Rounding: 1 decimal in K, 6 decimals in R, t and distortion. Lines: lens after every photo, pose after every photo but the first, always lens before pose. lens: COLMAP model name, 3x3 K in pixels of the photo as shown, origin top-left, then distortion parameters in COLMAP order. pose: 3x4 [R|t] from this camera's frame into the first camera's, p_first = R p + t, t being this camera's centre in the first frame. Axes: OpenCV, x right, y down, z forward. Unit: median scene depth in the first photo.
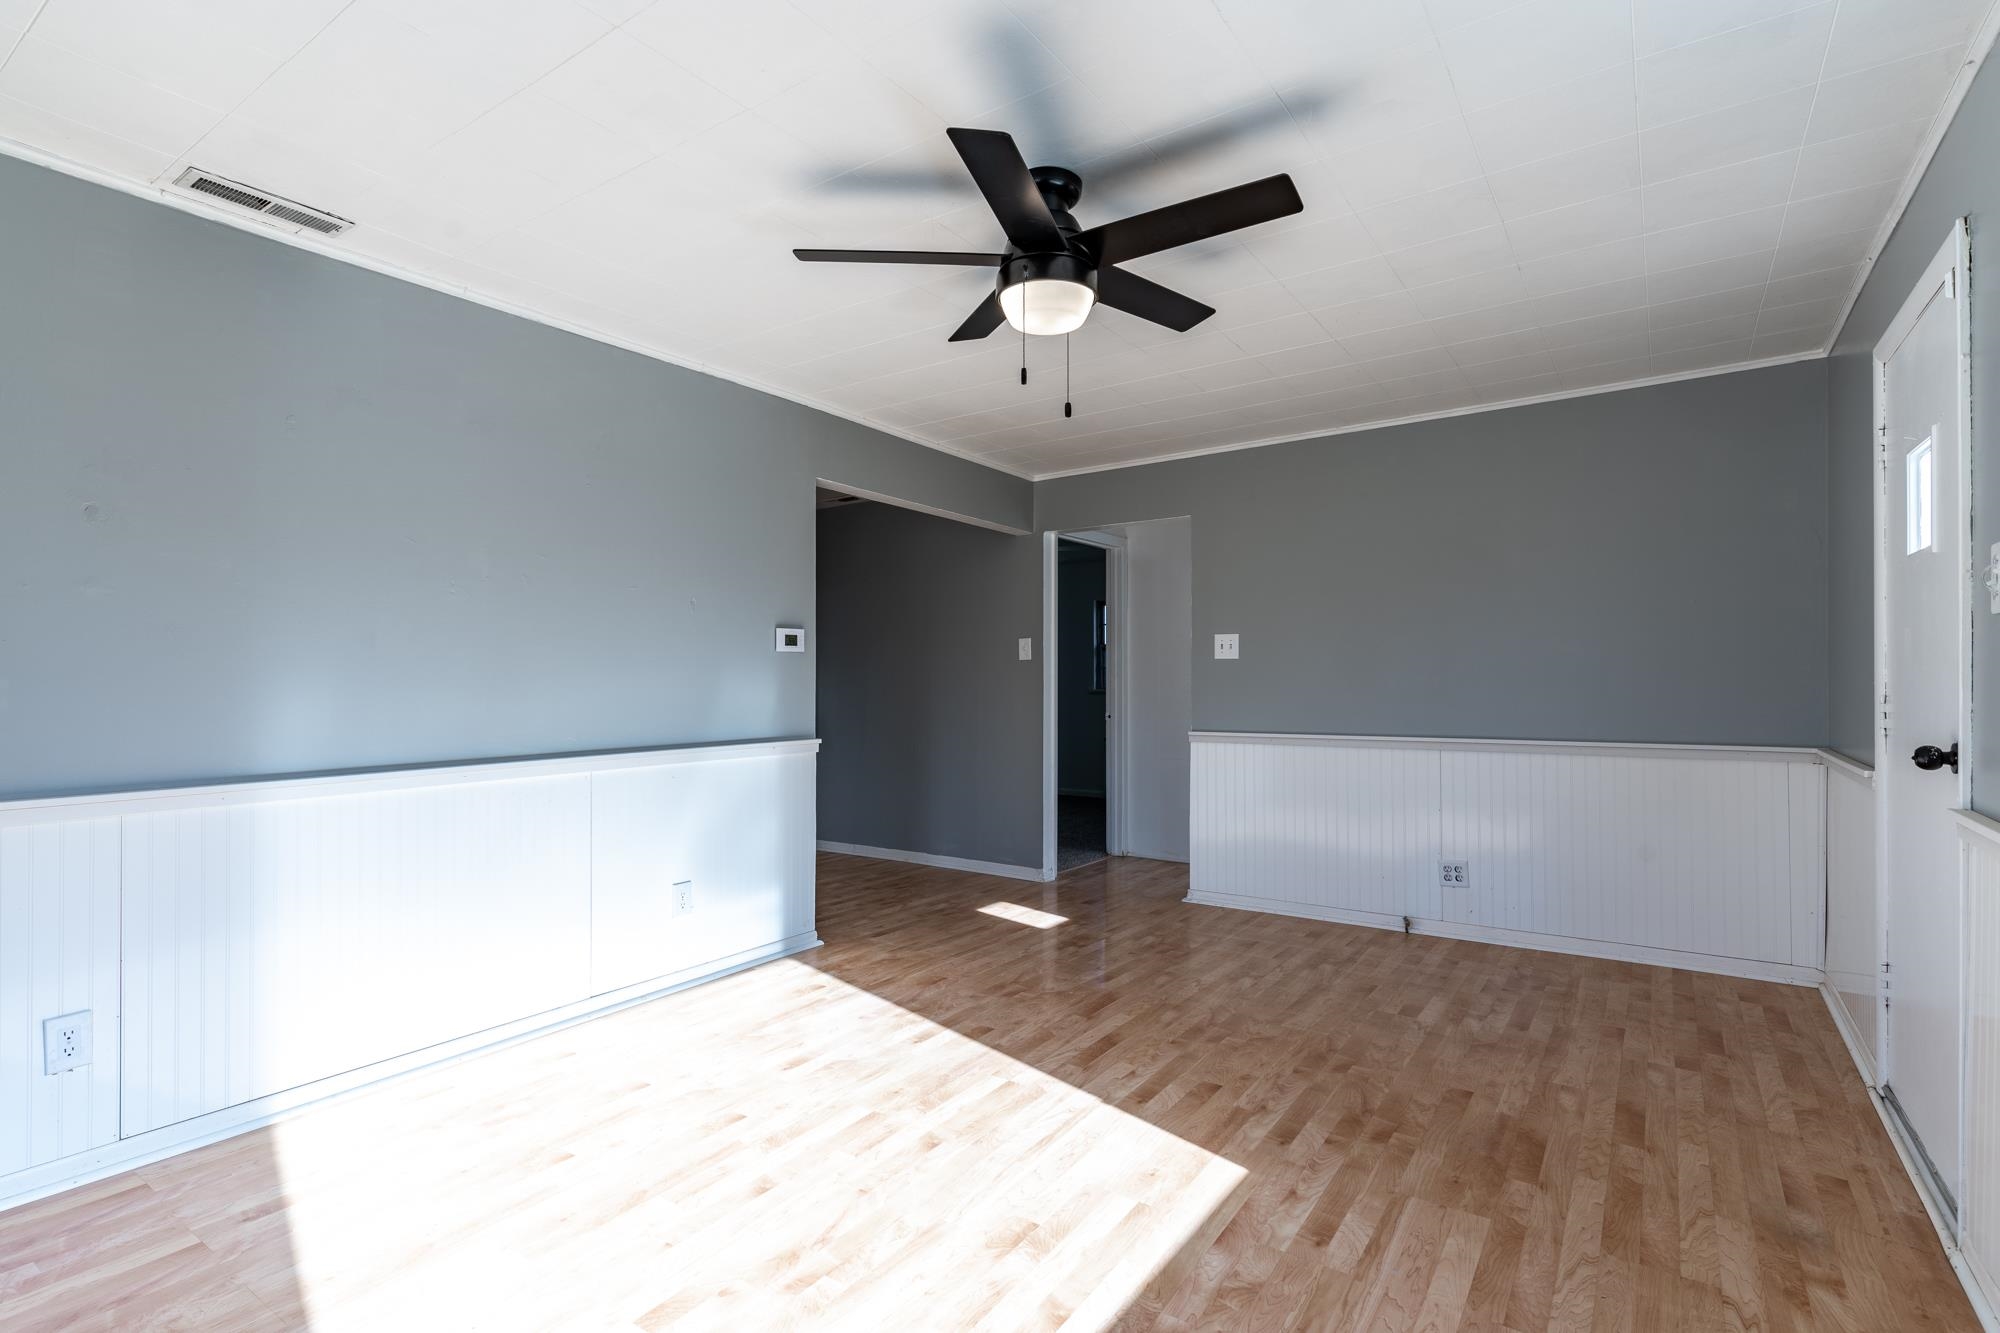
lens RADIAL K [[959.9, 0, 1000.0], [0, 959.9, 666.5], [0, 0, 1]] dist [-0.000855, 0.000390]
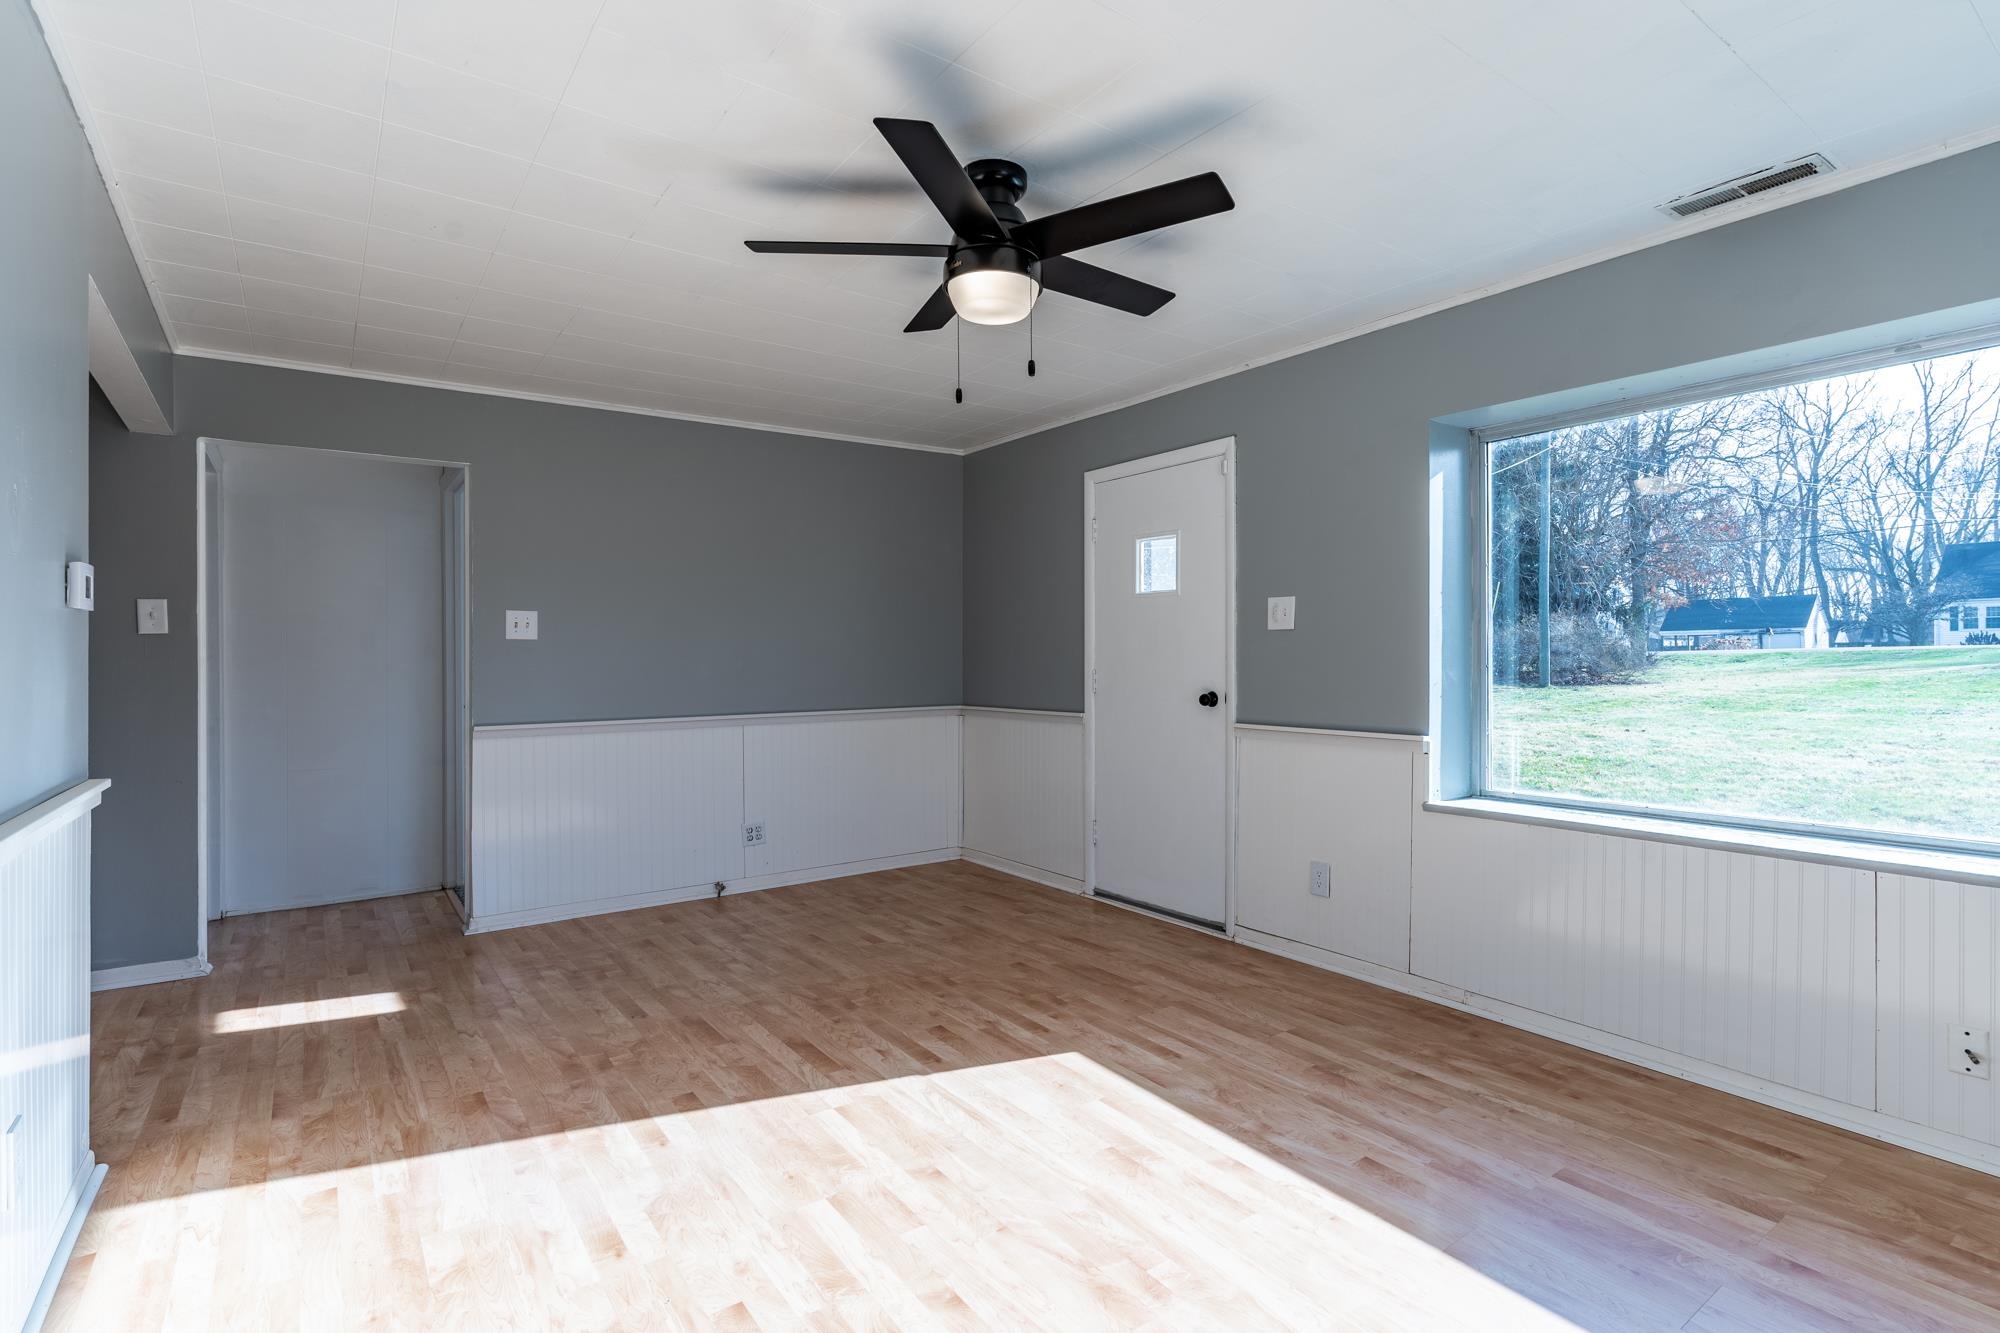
lens RADIAL K [[952.7, 0, 1000.0], [0, 952.7, 666.5], [0, 0, 1]] dist [-0.000100, -0.000159]
pose [[0.331806, -0.006135, 0.943328, -0.714797], [-0.009515, 0.999906, 0.009850, 0.006325], [-0.943300, -0.012244, 0.331716, 0.515761]]
